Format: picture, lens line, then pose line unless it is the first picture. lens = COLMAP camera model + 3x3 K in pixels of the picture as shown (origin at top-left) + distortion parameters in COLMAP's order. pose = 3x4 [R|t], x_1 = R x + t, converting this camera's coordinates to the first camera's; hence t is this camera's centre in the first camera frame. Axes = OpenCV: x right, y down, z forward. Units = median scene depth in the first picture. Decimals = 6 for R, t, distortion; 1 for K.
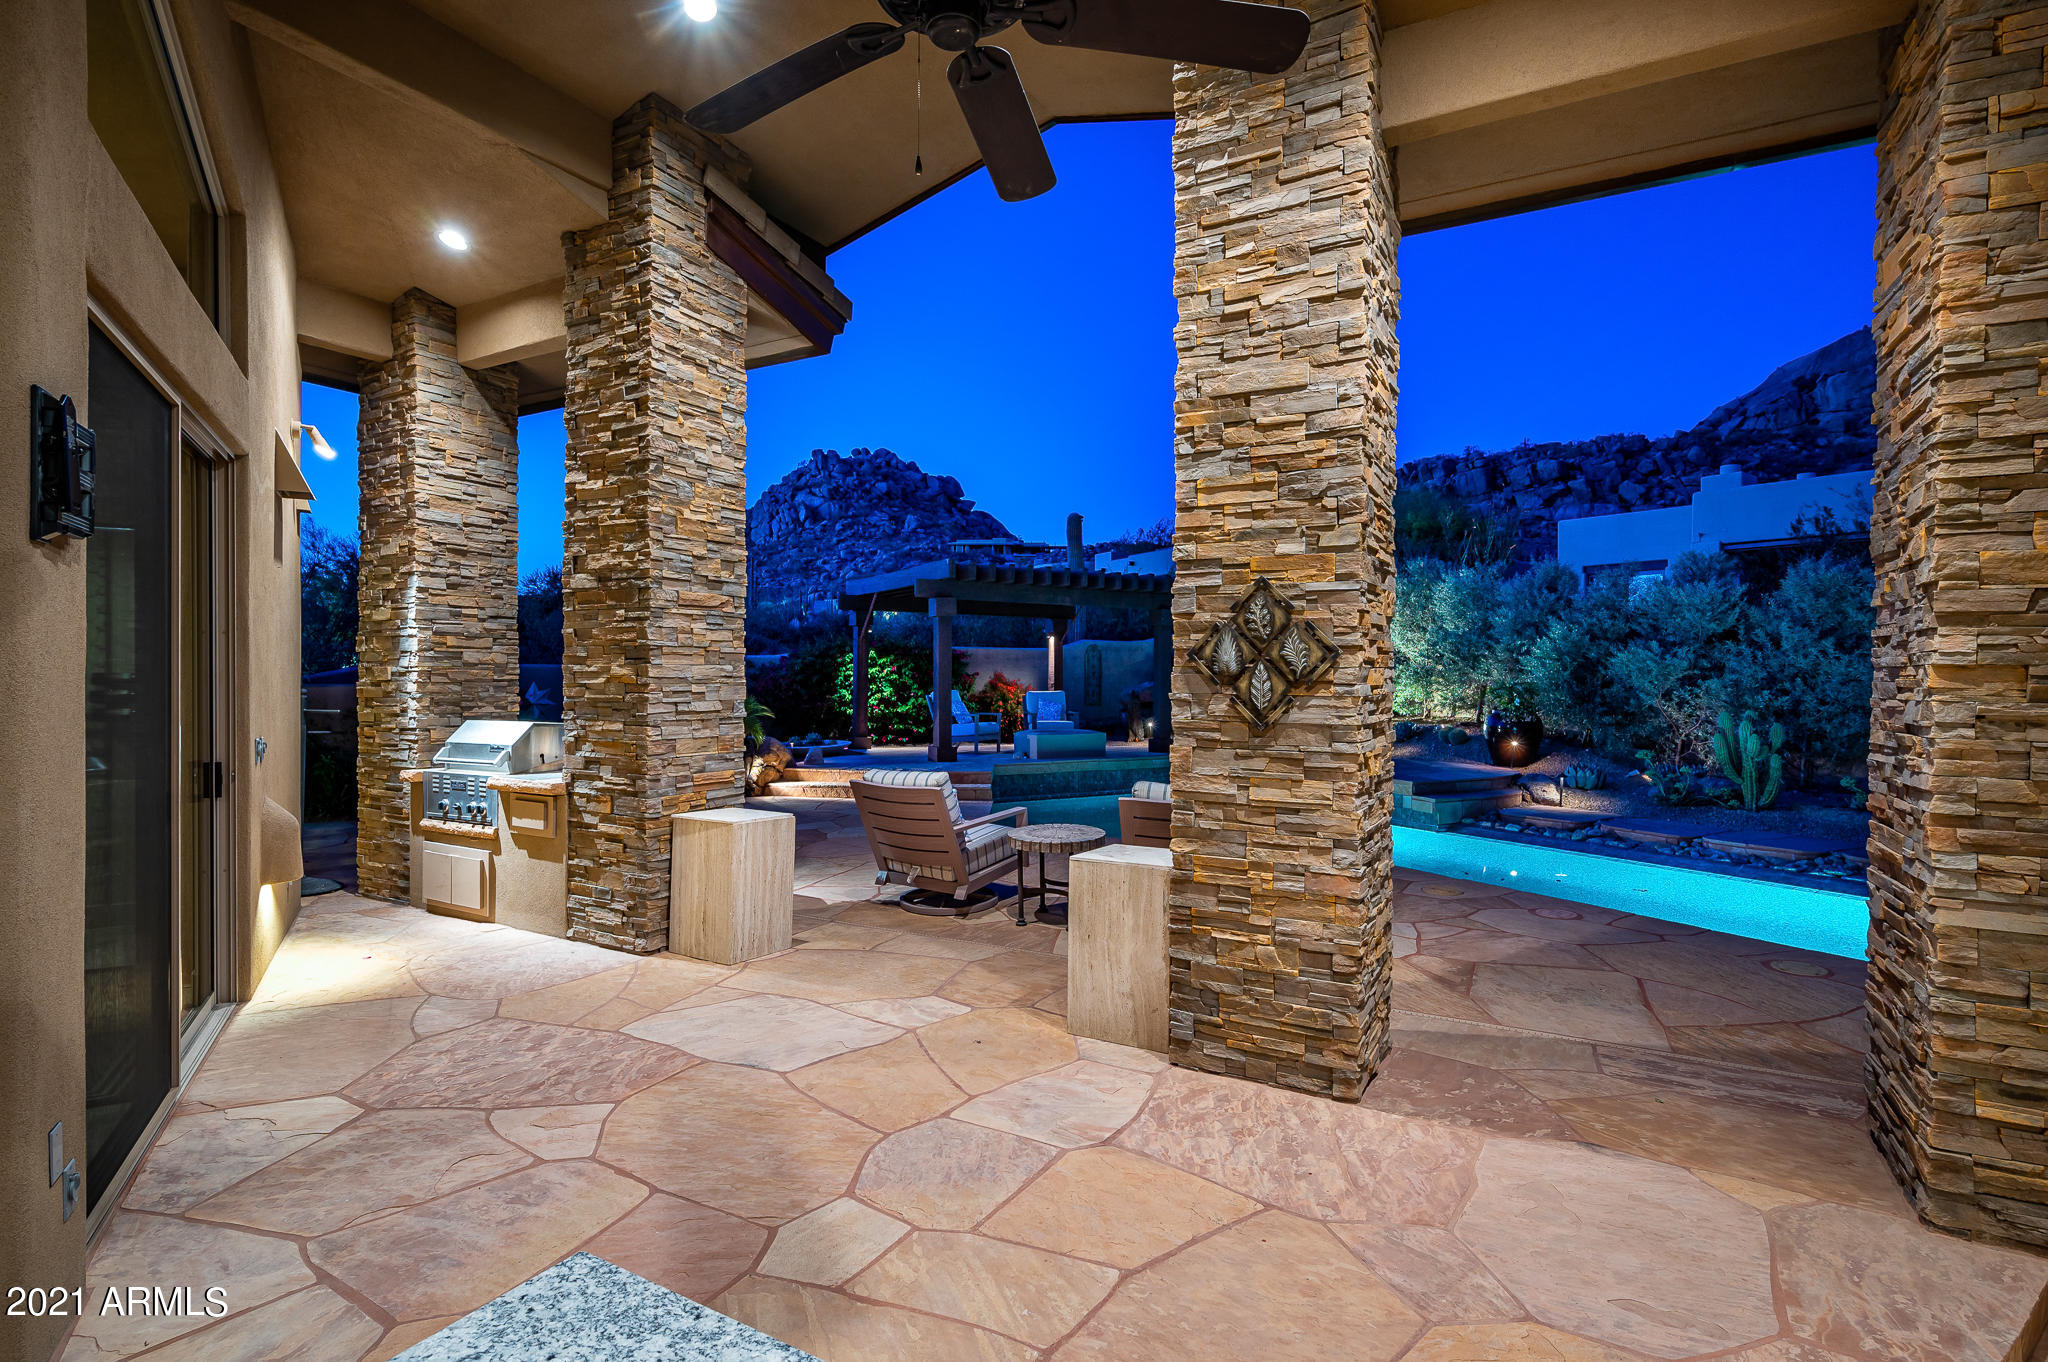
lens RADIAL K [[979.3, 0, 1025.0], [0, 979.3, 679.7], [0, 0, 1]] dist [0.002943, 0.000812]
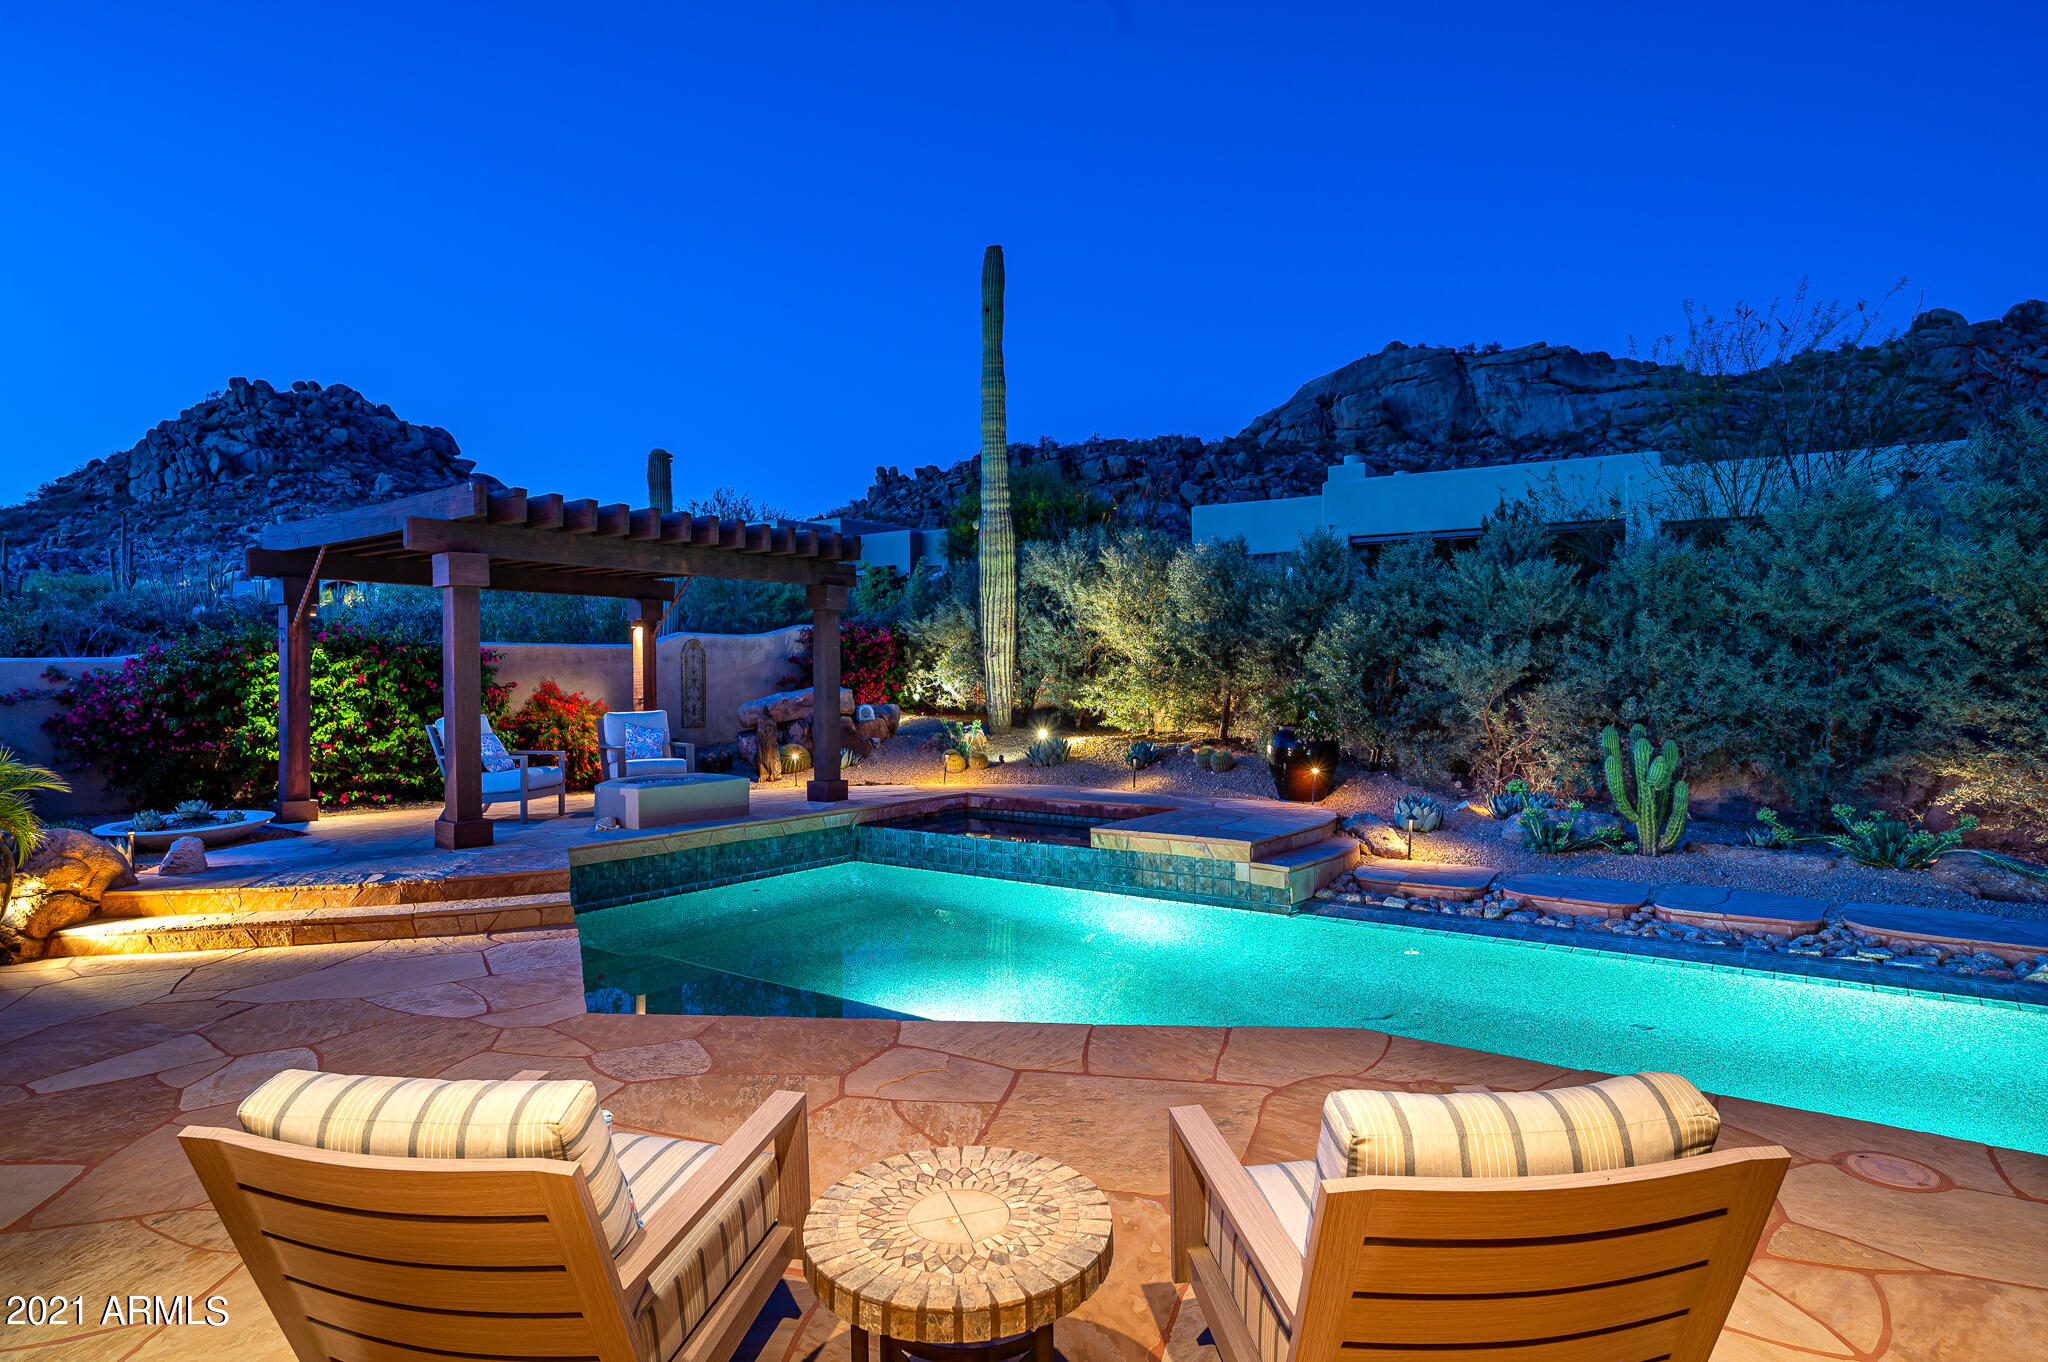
lens RADIAL K [[1101.8, 0, 1003.5], [0, 1101.8, 675.4], [0, 0, 1]] dist [0.006772, -0.003082]
pose [[0.923247, -0.010629, 0.384059, -0.033230], [0.012782, 0.999914, -0.003054, -0.006469], [-0.383993, 0.007729, 0.923304, 0.242317]]
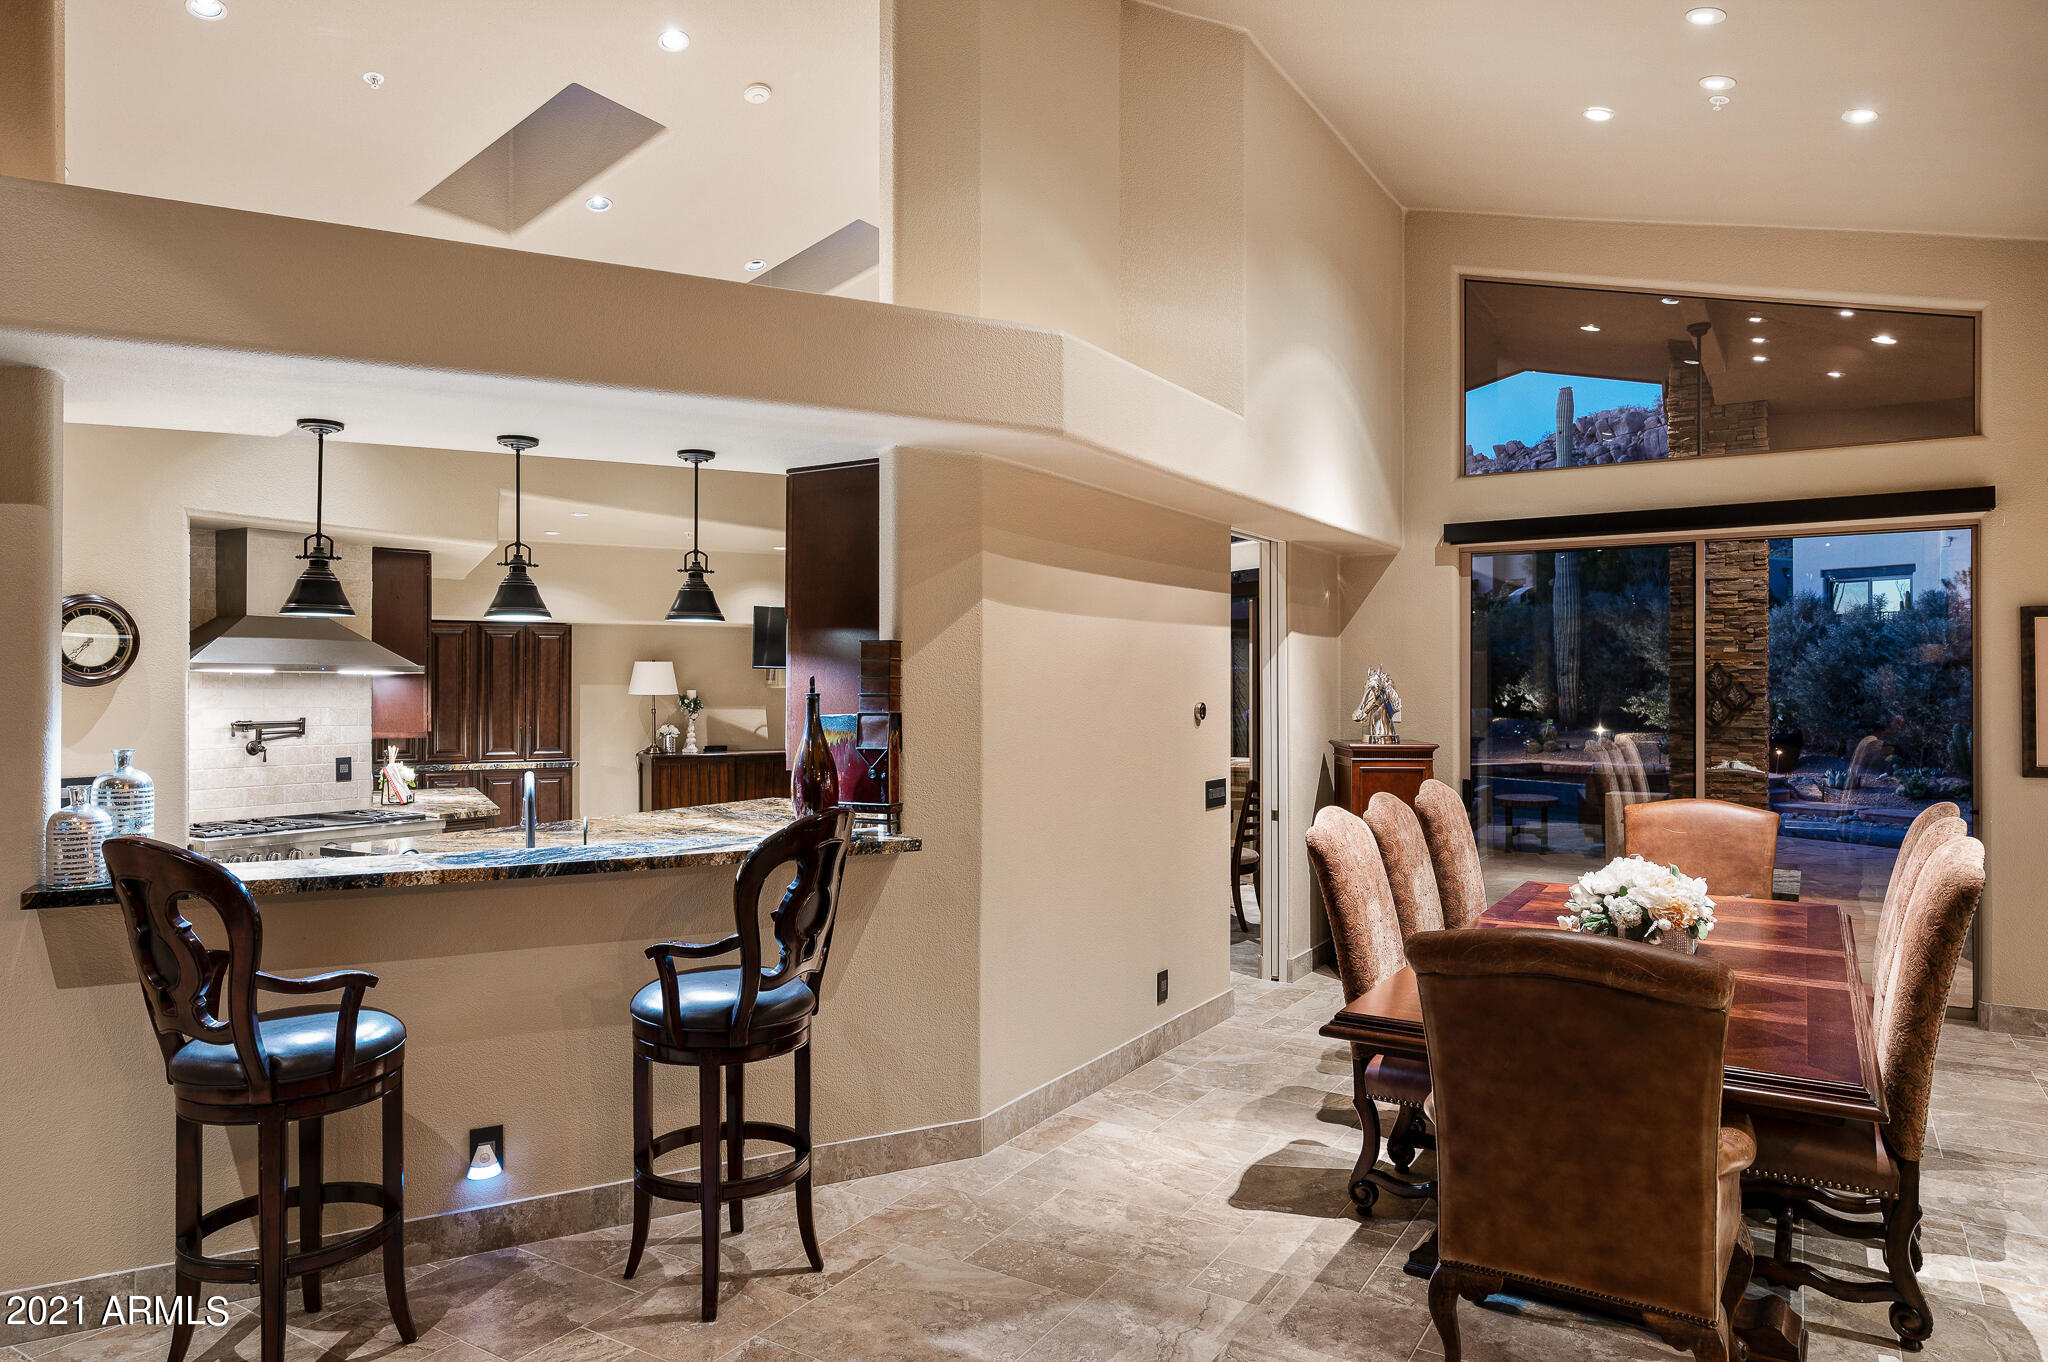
lens RADIAL K [[1237.8, 0, 1031.4], [0, 1237.8, 680.6], [0, 0, 1]] dist [0.012775, -0.002855]
pose [[0.999139, -0.005337, -0.041138, -0.261930], [0.004996, 0.999952, -0.008394, -0.010054], [0.041181, 0.008181, 0.999118, -0.412969]]
